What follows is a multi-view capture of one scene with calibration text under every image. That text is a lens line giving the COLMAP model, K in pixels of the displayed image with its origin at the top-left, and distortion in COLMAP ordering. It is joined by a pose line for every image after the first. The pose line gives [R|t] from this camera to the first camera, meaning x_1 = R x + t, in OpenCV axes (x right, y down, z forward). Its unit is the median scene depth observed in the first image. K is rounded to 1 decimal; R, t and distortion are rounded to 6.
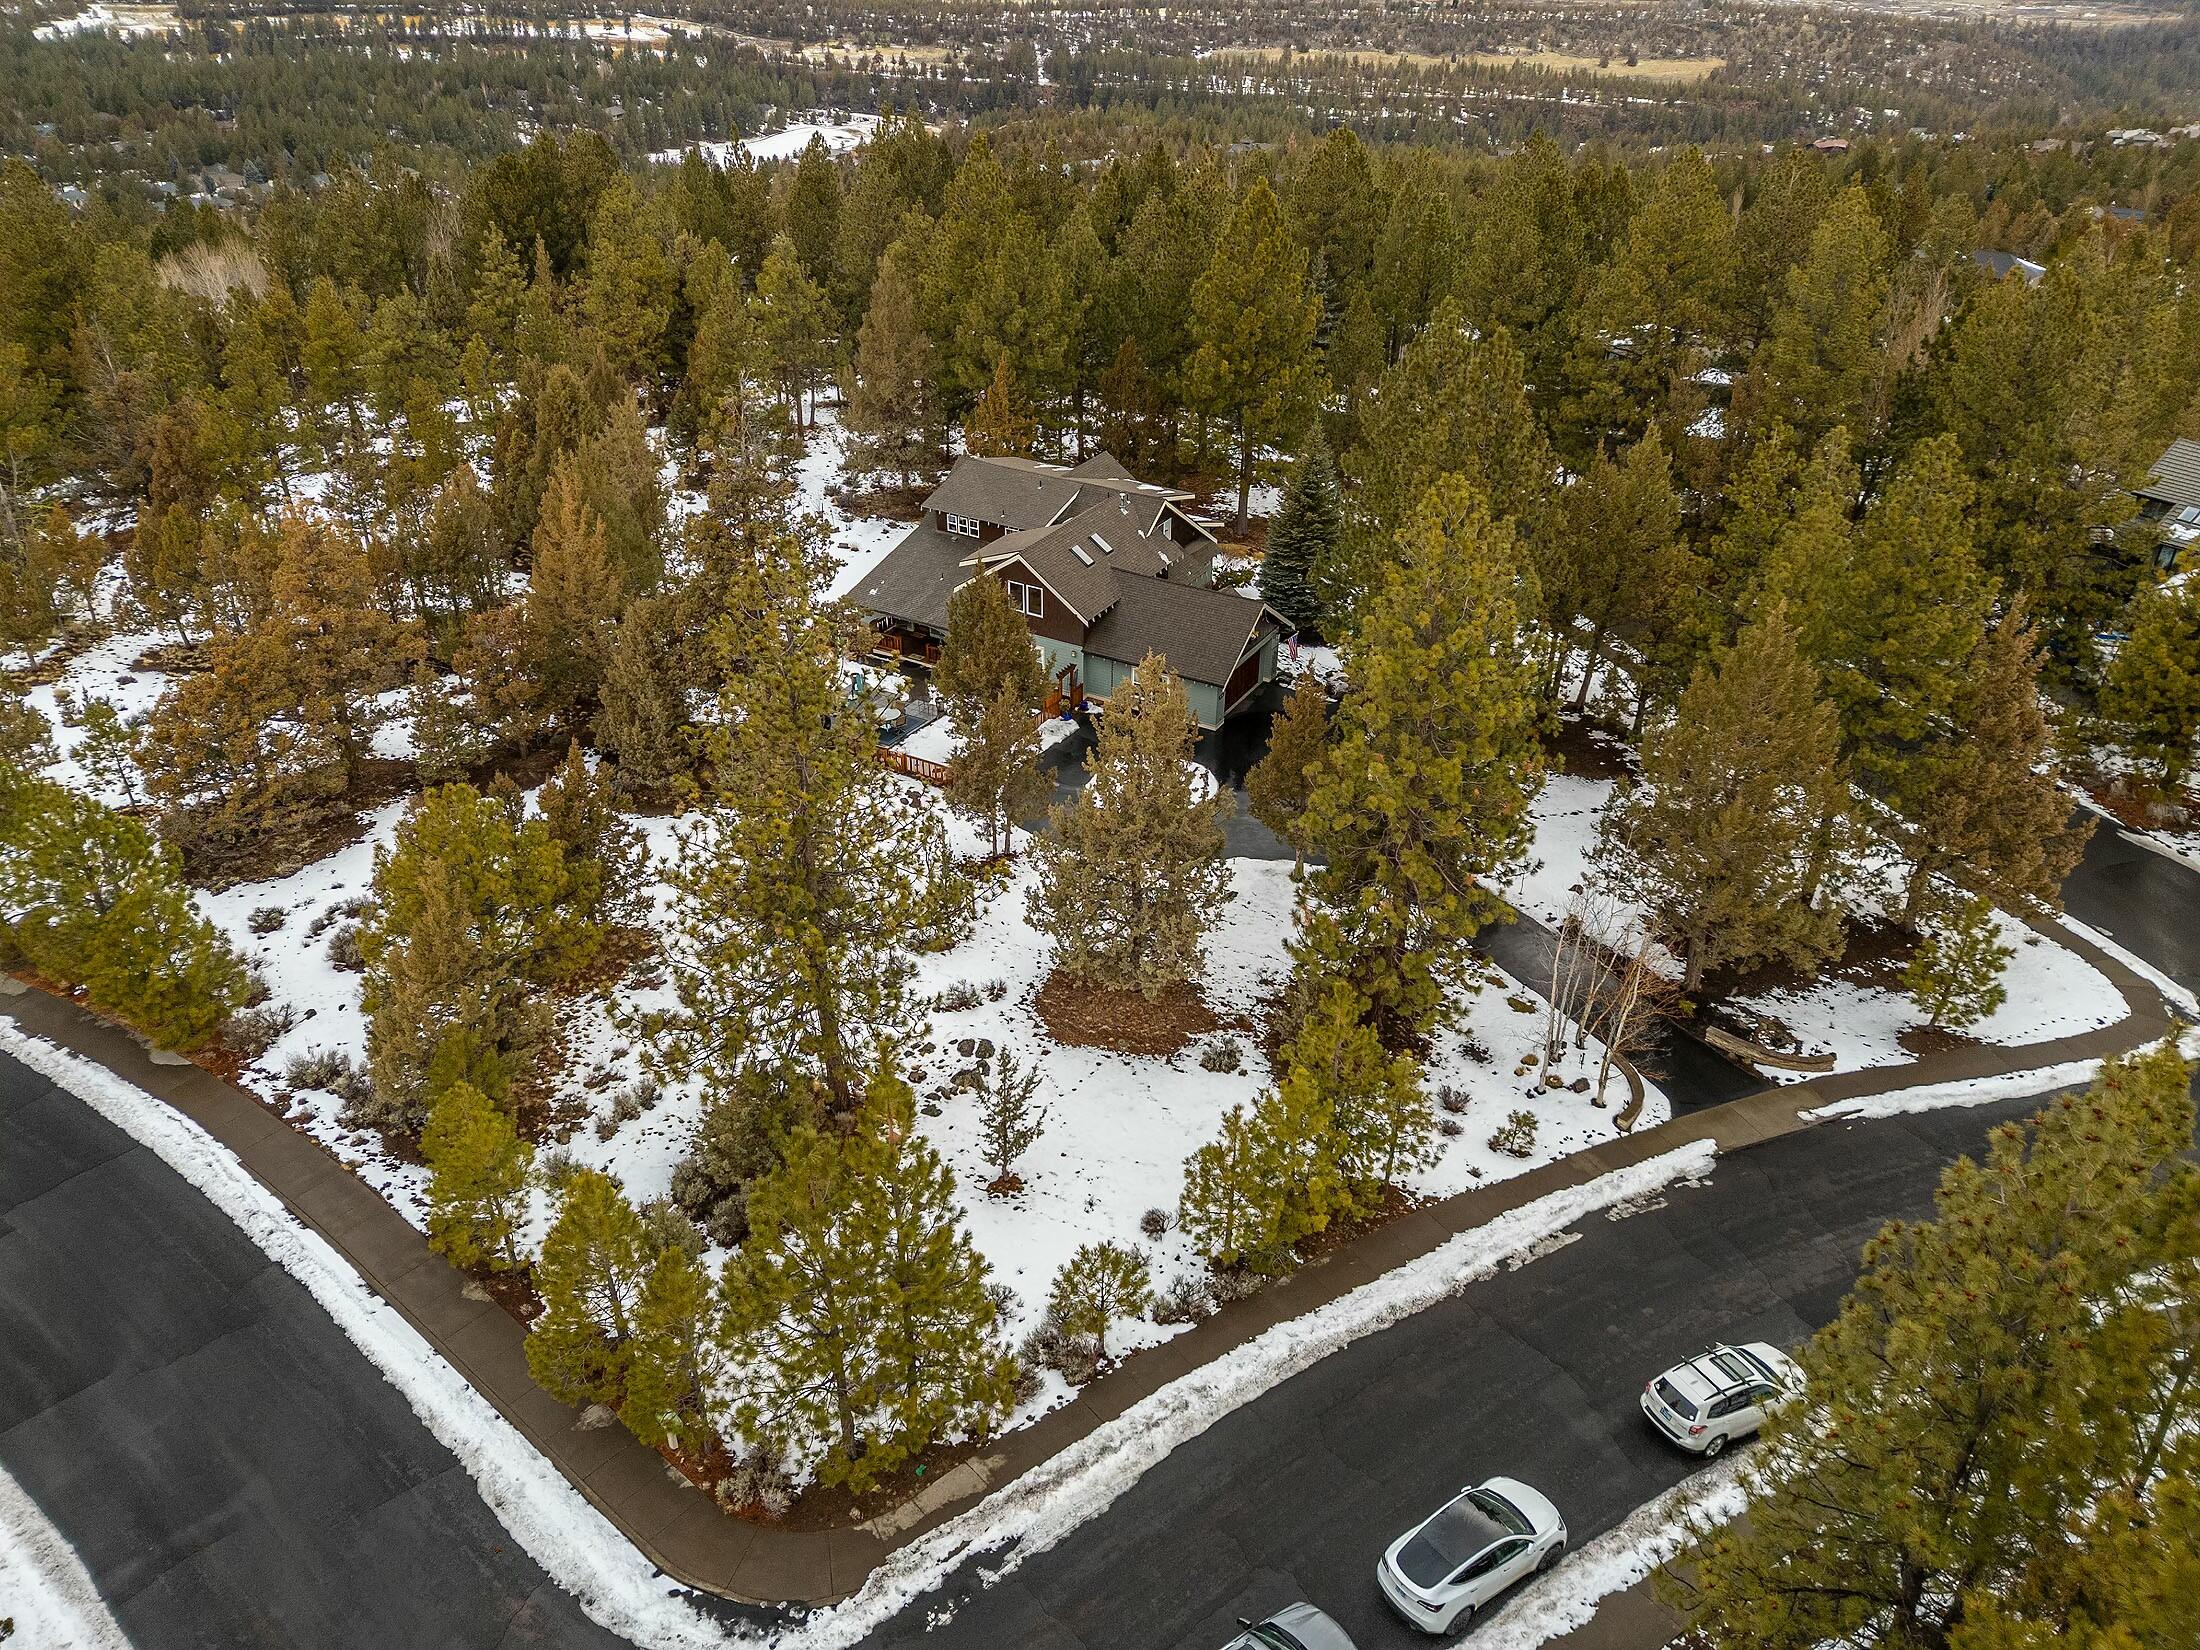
lens RADIAL K [[1601.3, 0, 1104.9], [0, 1601.3, 790.9], [0, 0, 1]] dist [0.092781, -0.123801]
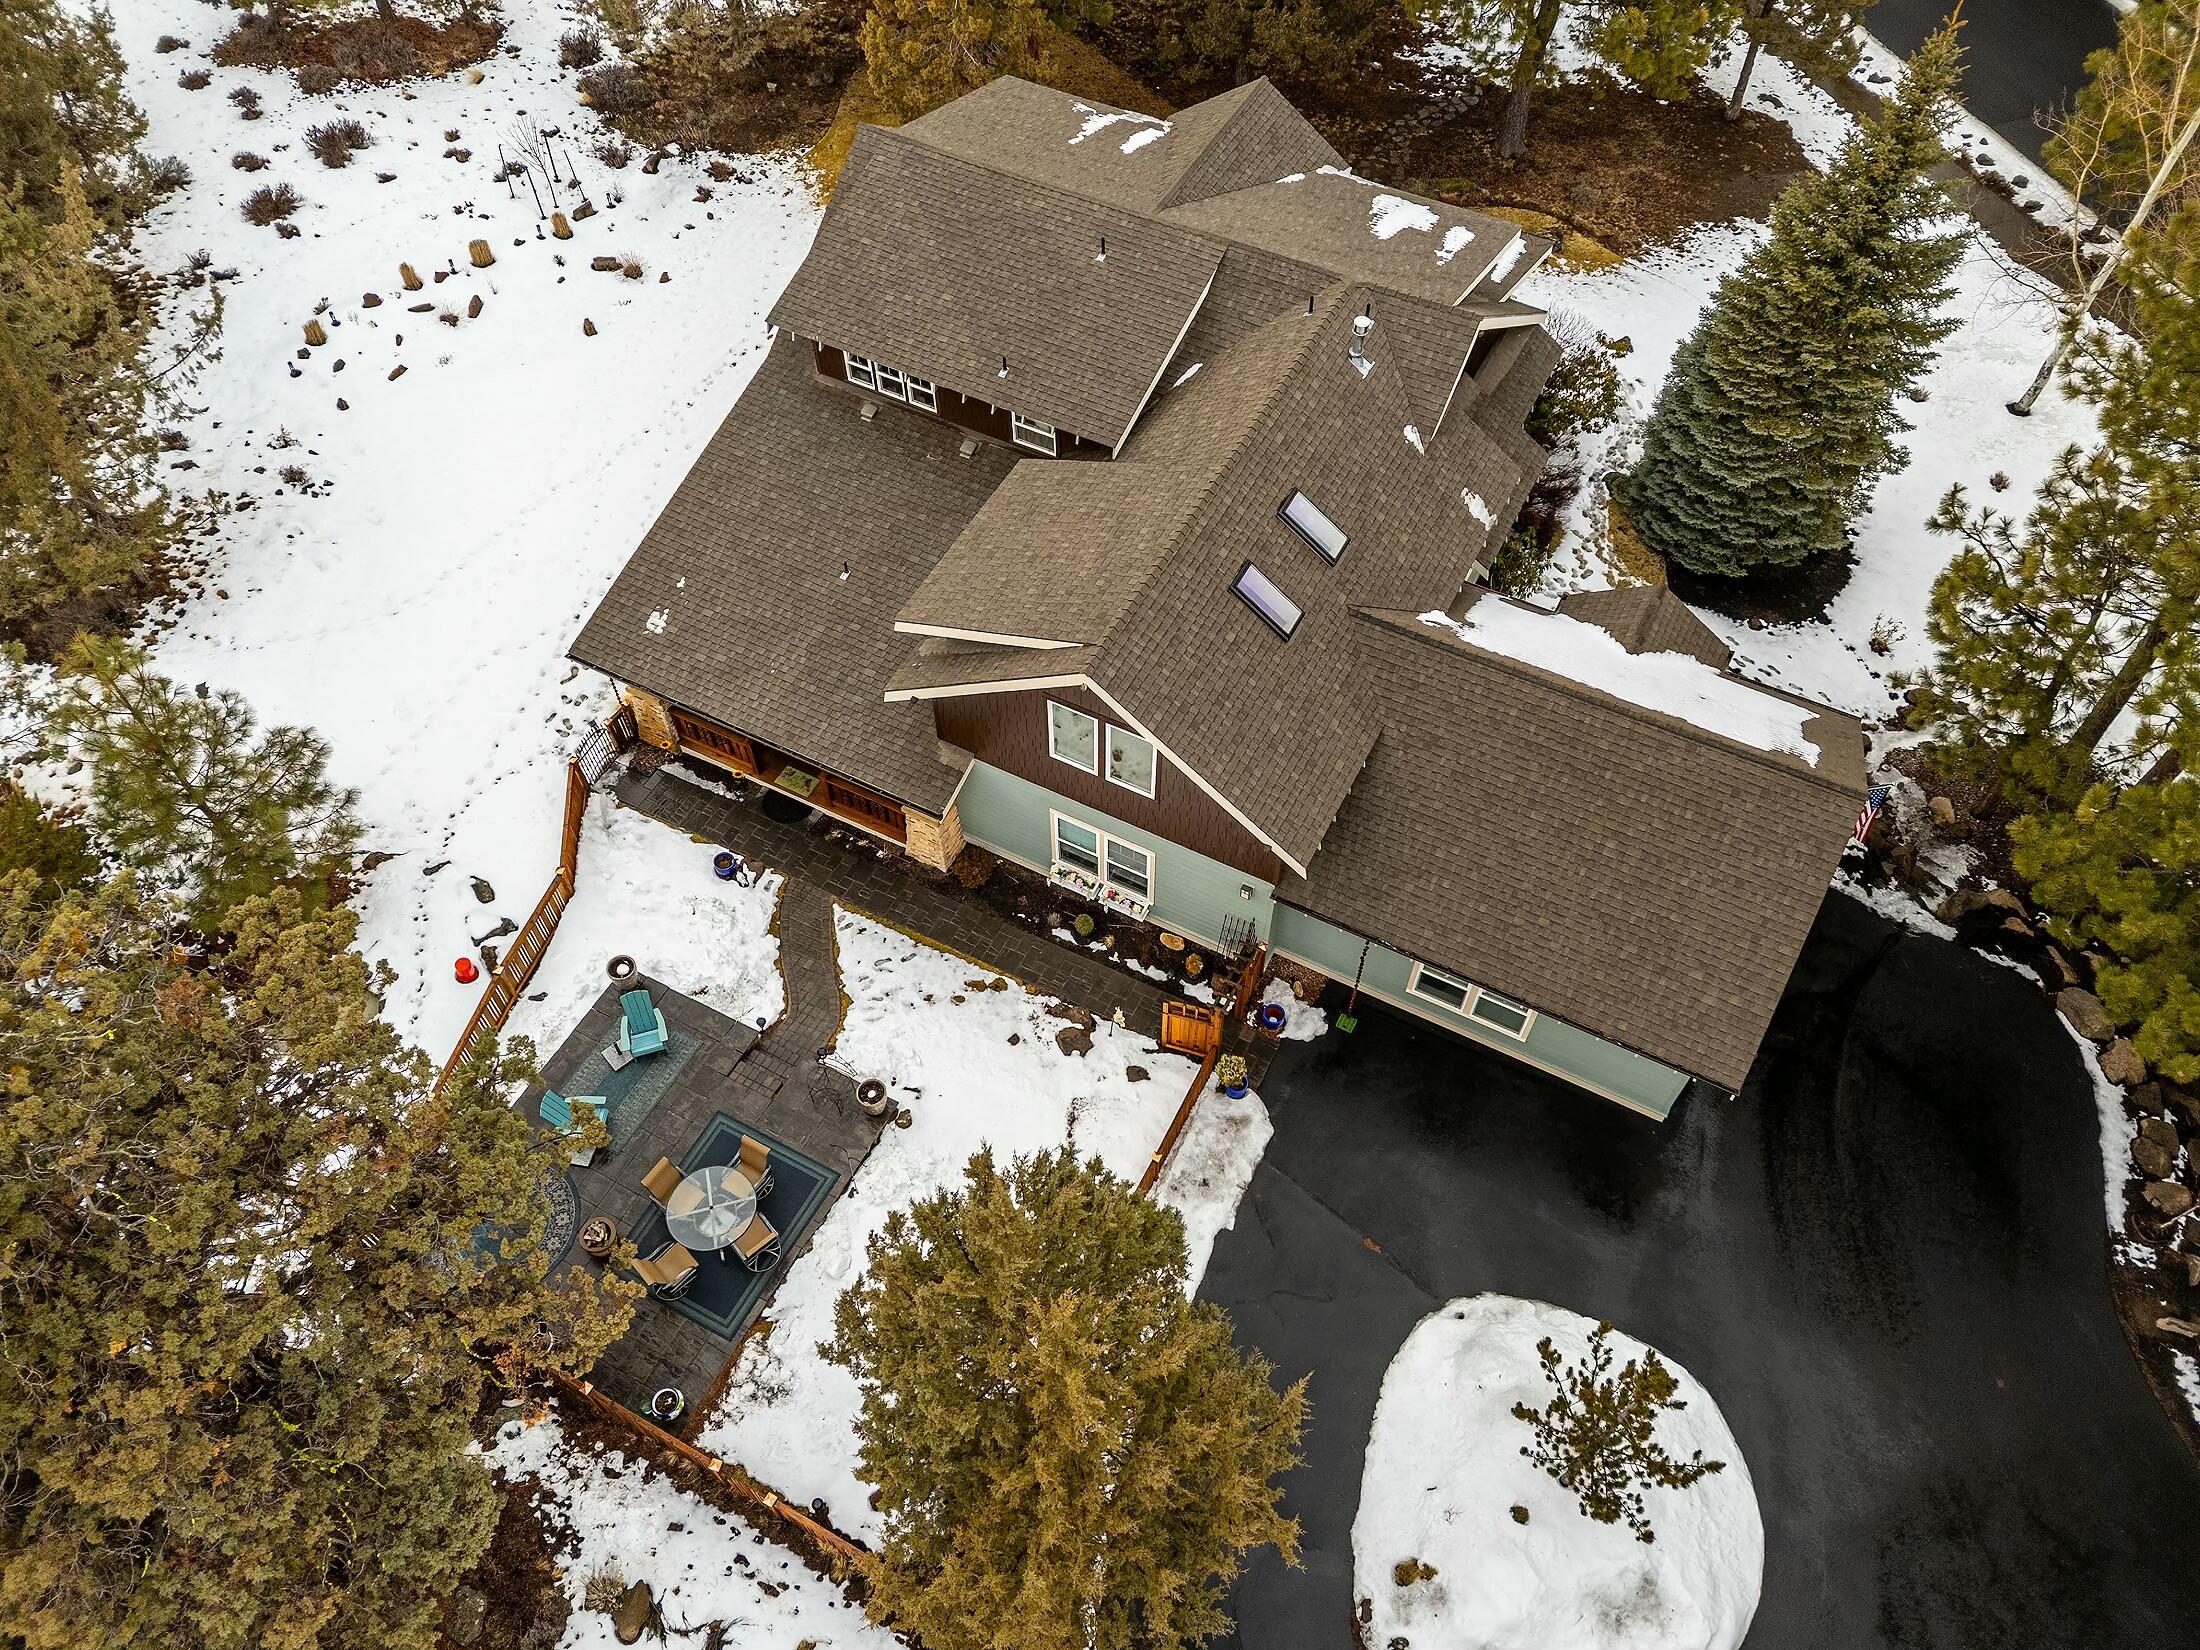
lens RADIAL K [[1601.3, 0, 1104.9], [0, 1601.3, 790.9], [0, 0, 1]] dist [0.092781, -0.123801]
pose [[0.999188, -0.038454, 0.012037, -0.050132], [0.029860, 0.907219, 0.419598, -0.237546], [-0.027055, -0.418897, 0.907630, 0.654735]]
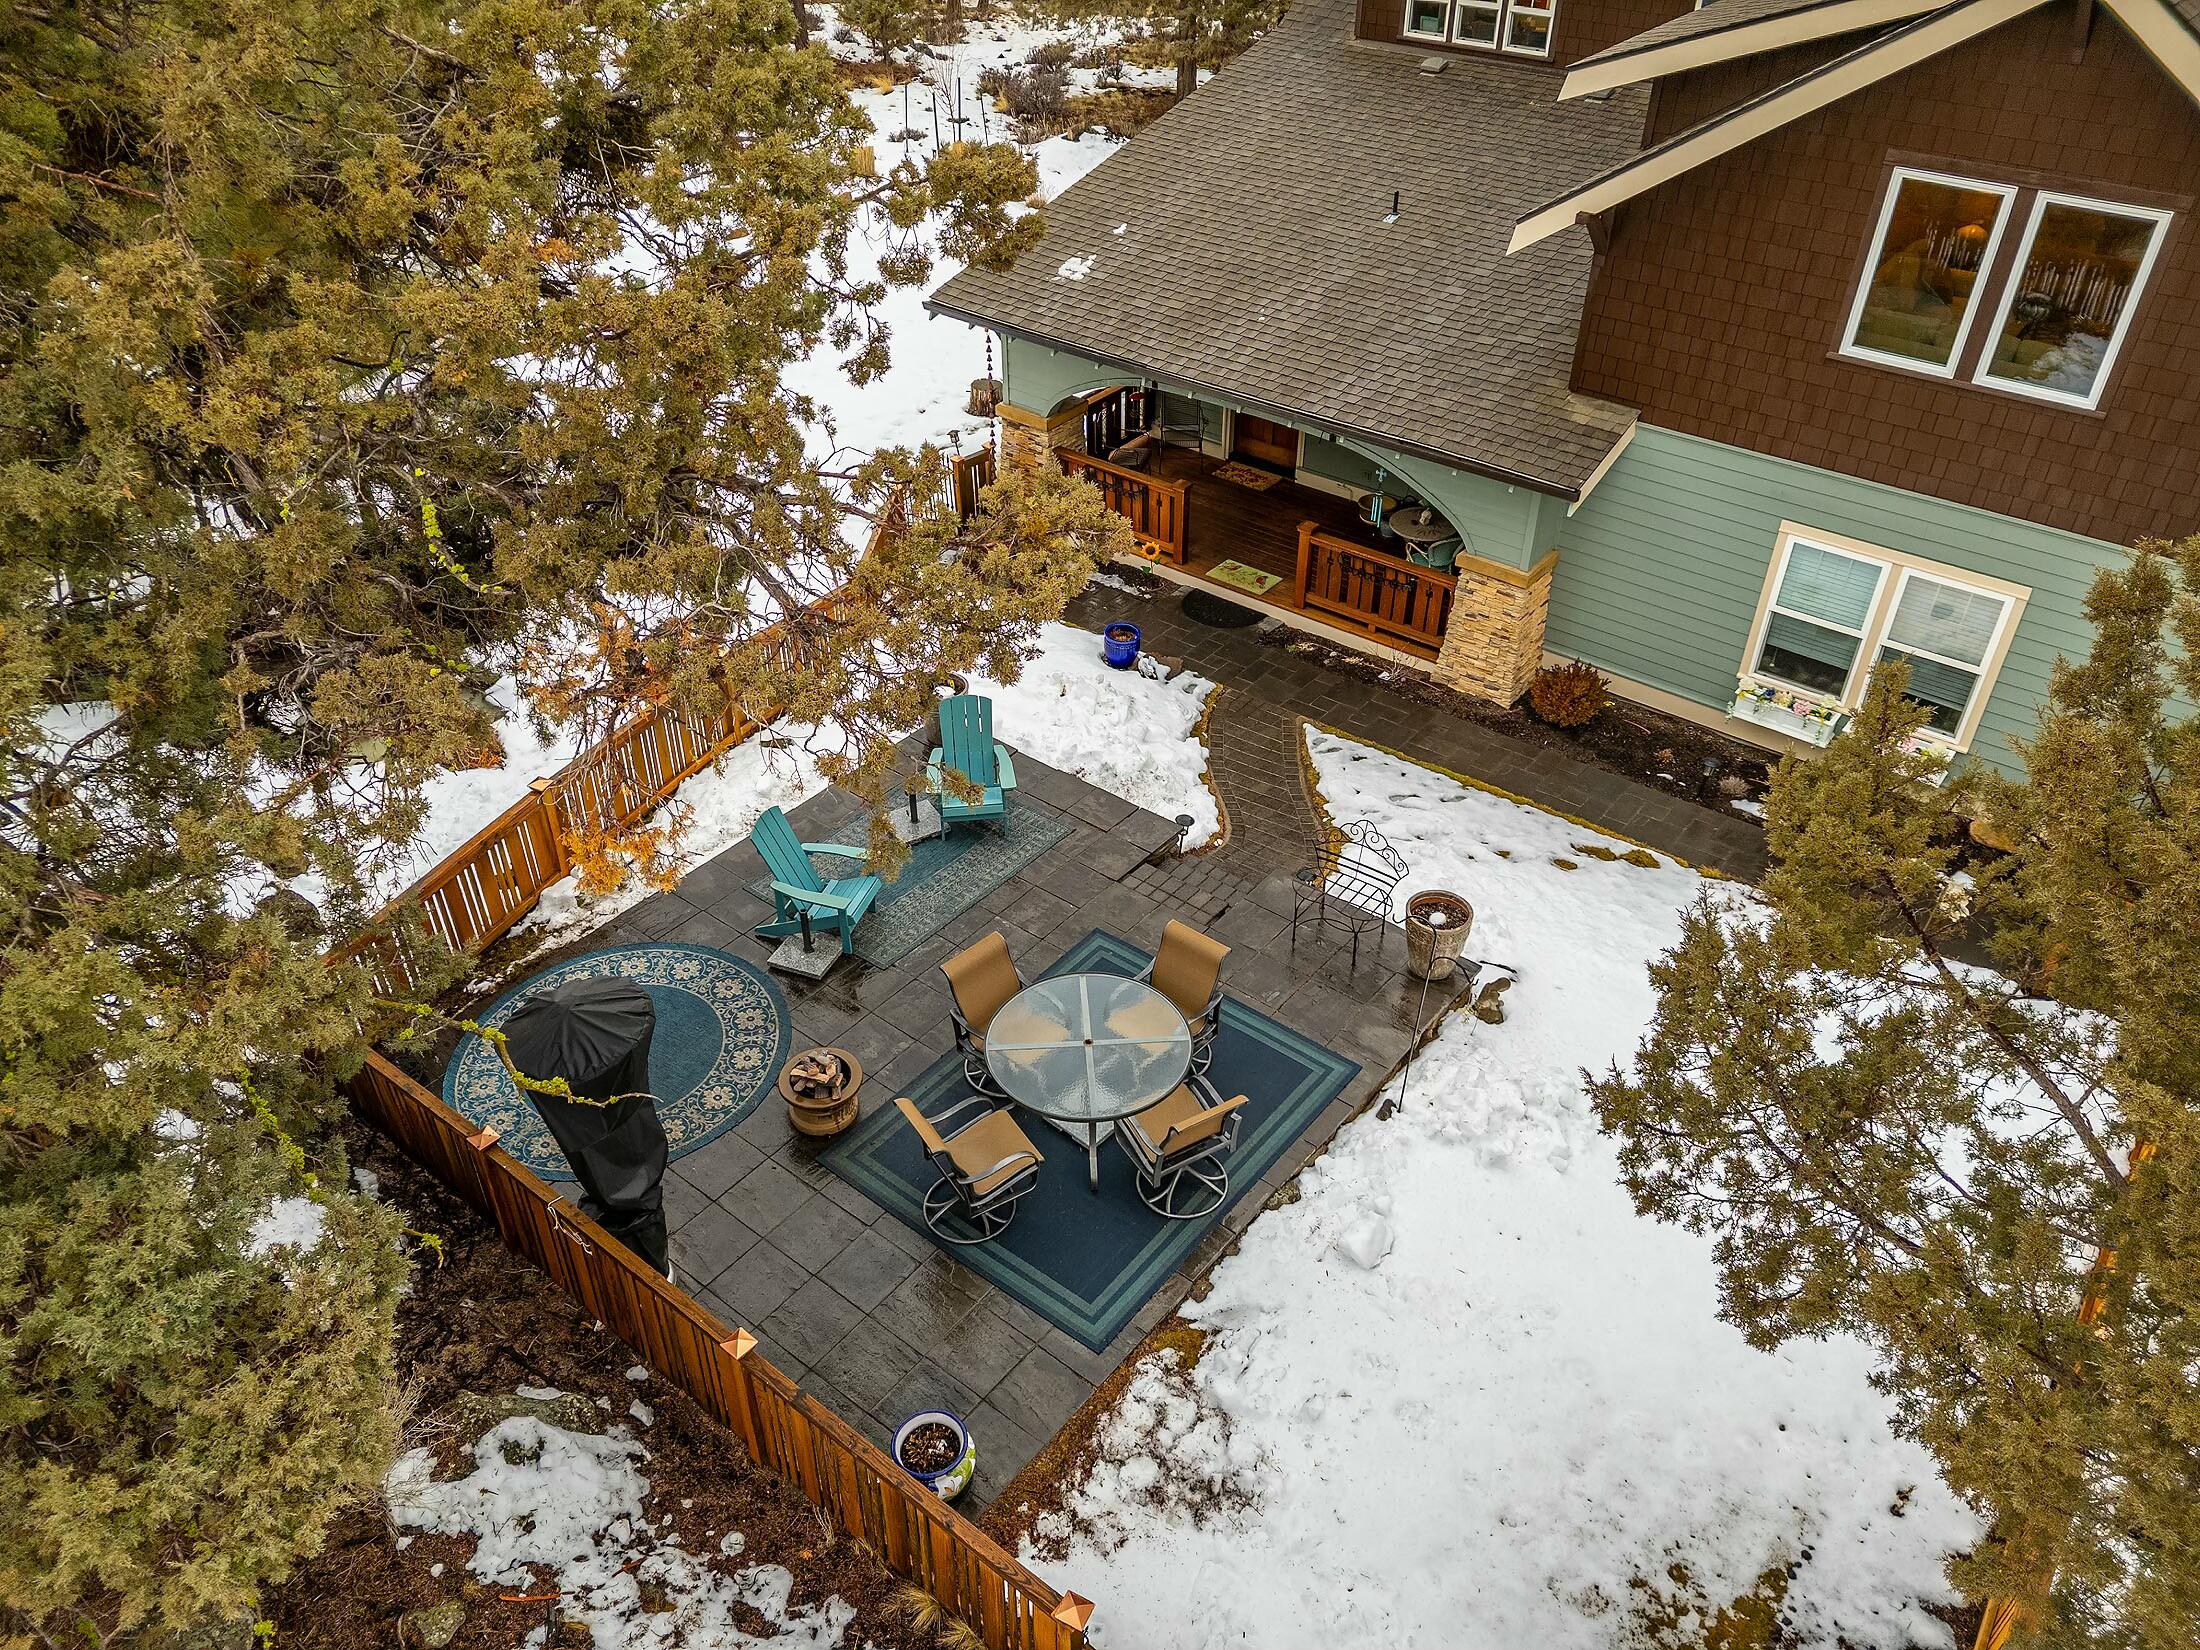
lens RADIAL K [[1601.3, 0, 1104.9], [0, 1601.3, 790.9], [0, 0, 1]] dist [0.092781, -0.123801]
pose [[0.989137, 0.083728, -0.120818, -0.107204], [-0.069298, 0.990465, 0.119063, -0.079298], [0.129635, -0.109397, 0.985508, 0.772860]]
